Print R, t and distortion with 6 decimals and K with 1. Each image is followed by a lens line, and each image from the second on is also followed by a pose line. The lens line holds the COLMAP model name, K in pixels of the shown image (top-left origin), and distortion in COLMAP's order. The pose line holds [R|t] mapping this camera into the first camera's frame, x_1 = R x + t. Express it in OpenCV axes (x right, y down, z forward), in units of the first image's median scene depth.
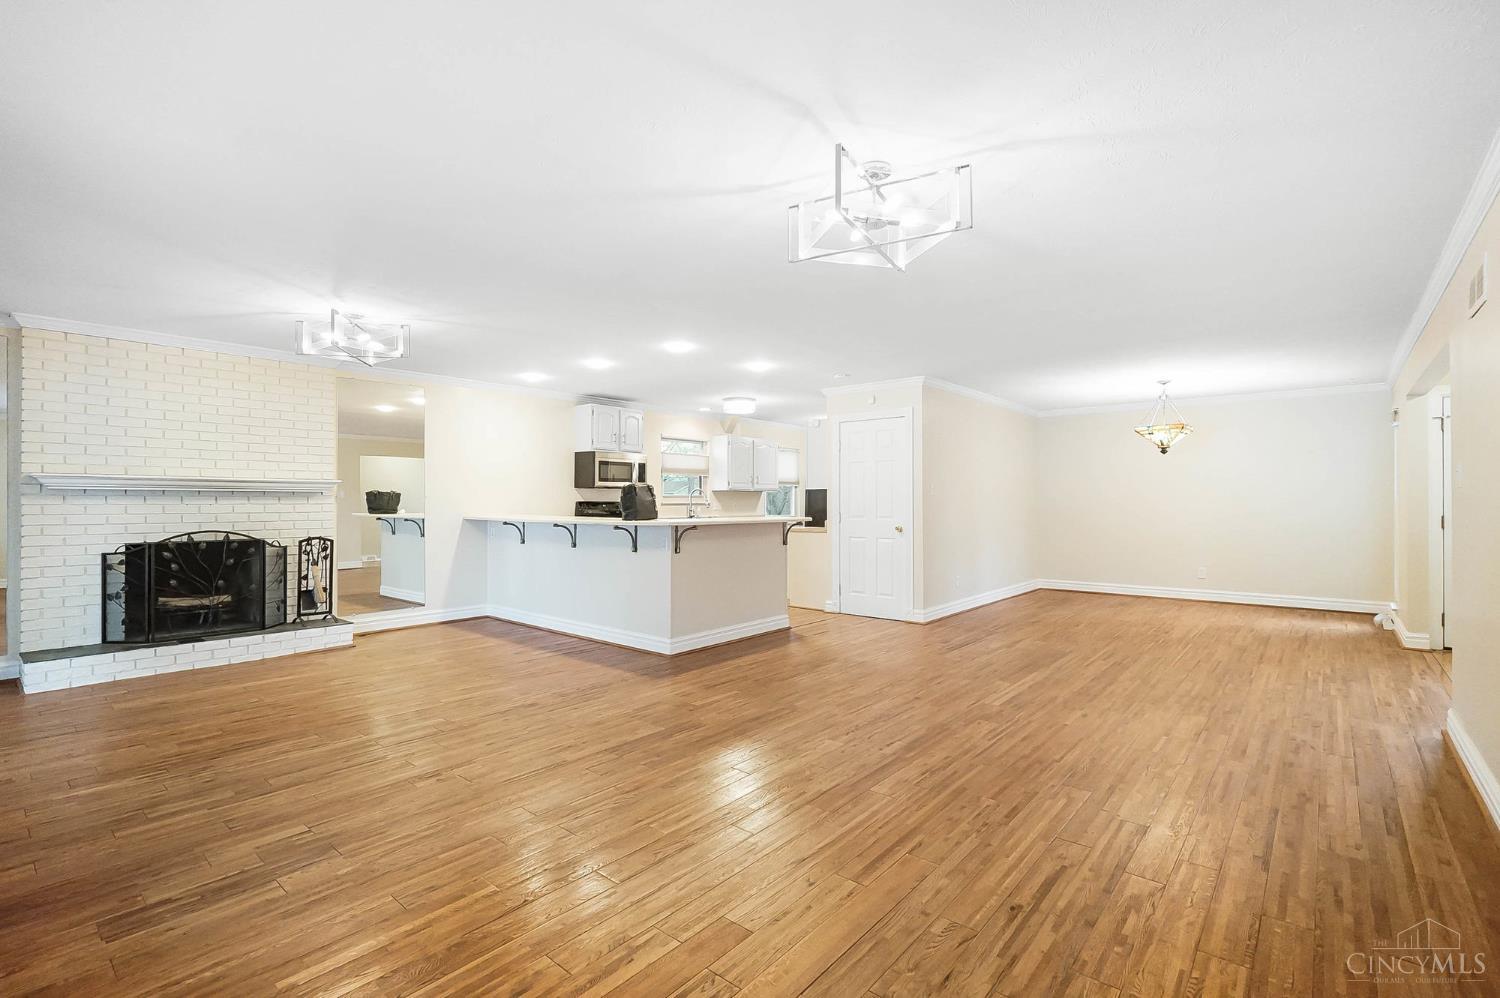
lens RADIAL K [[683.3, 0, 745.3], [0, 683.3, 501.1], [0, 0, 1]] dist [-0.025590, 0.001699]
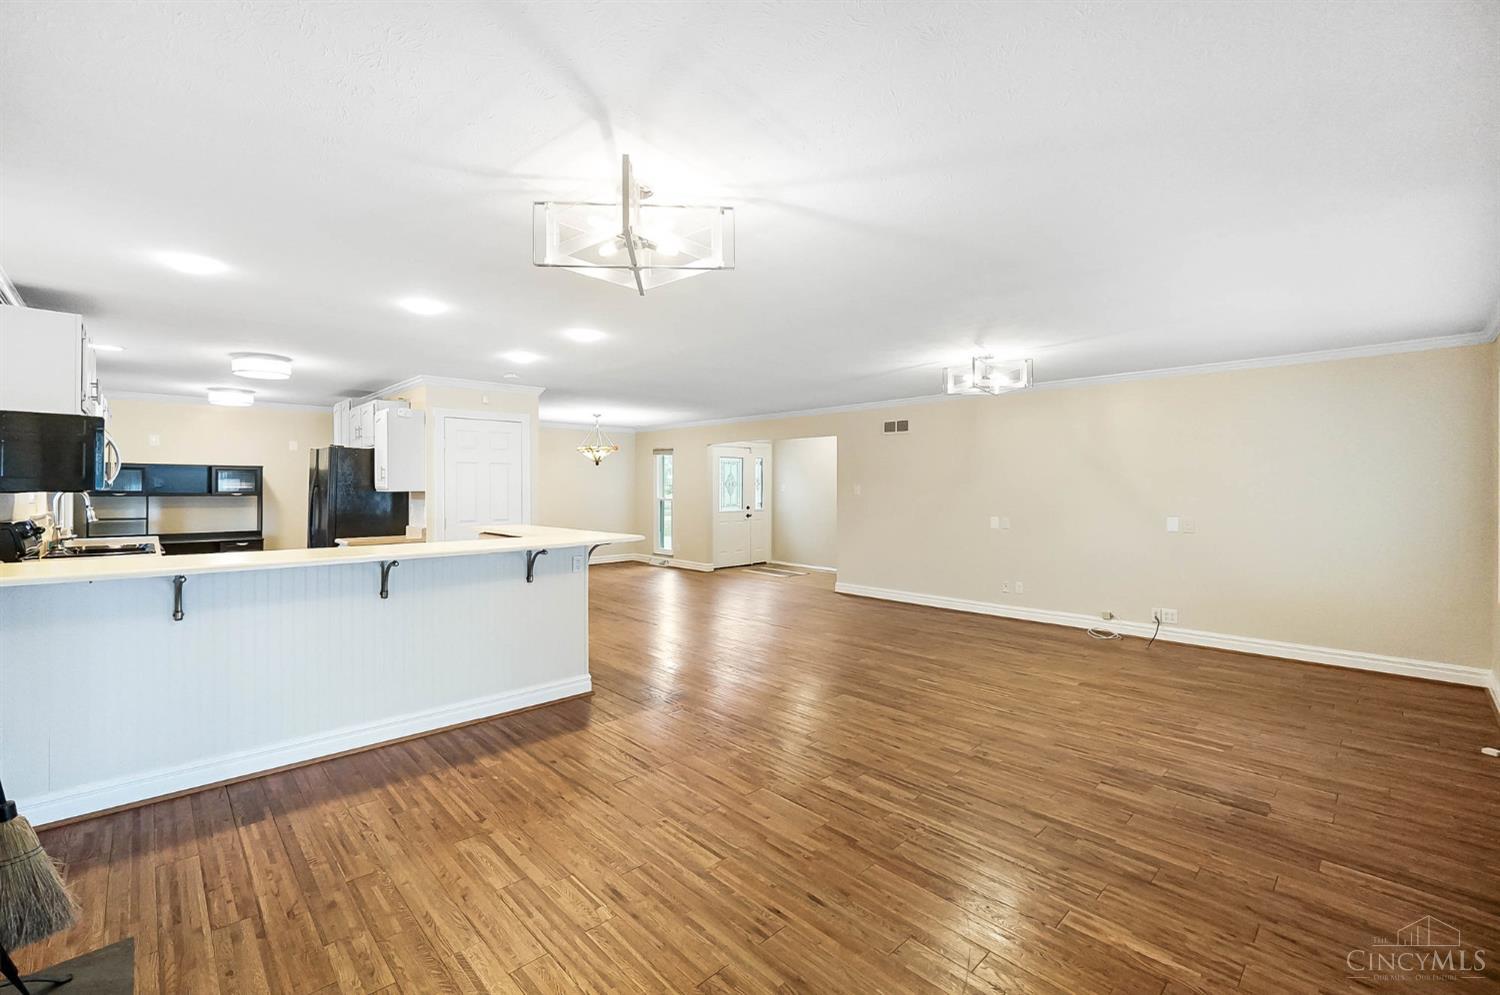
lens RADIAL K [[639.2, 0, 742.1], [0, 639.2, 483.2], [0, 0, 1]] dist [-0.016274, 0.003052]
pose [[0.116757, -0.001530, 0.993159, -0.880671], [0.002960, 0.999995, 0.001193, -0.041810], [-0.993156, 0.002800, 0.116761, 0.698697]]
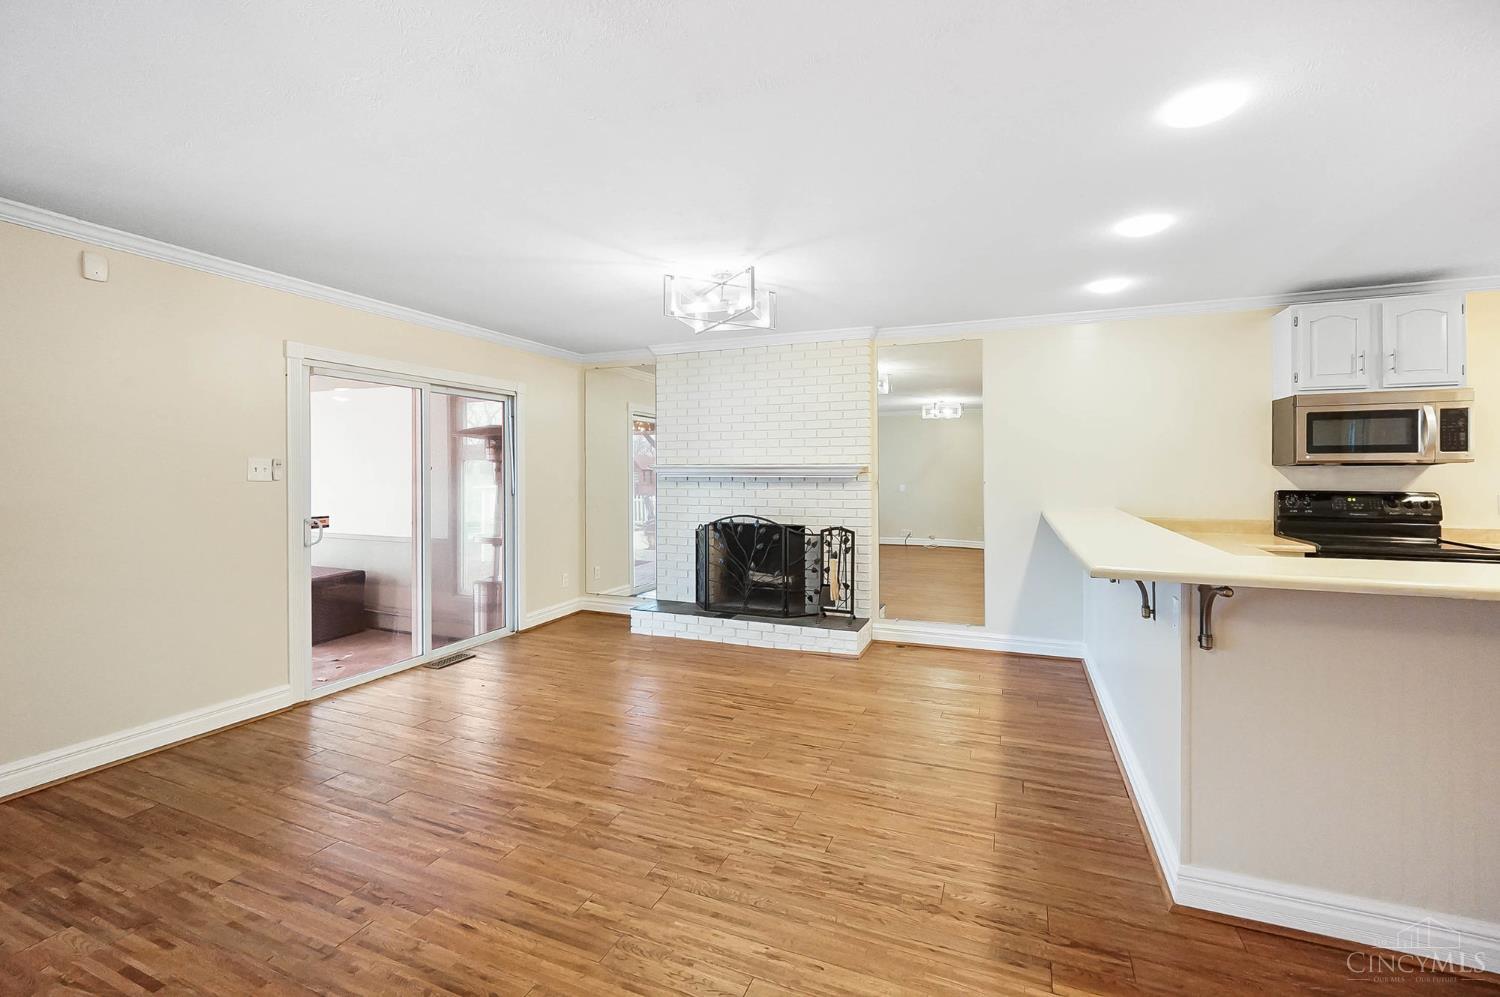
lens RADIAL K [[639.2, 0, 743.7], [0, 639.2, 476.7], [0, 0, 1]] dist [-0.016274, 0.003052]
pose [[0.299112, 0.007789, -0.954186, 0.156862], [0.003000, 0.999954, 0.009103, -0.024129], [0.954213, -0.005585, 0.299075, 0.639952]]
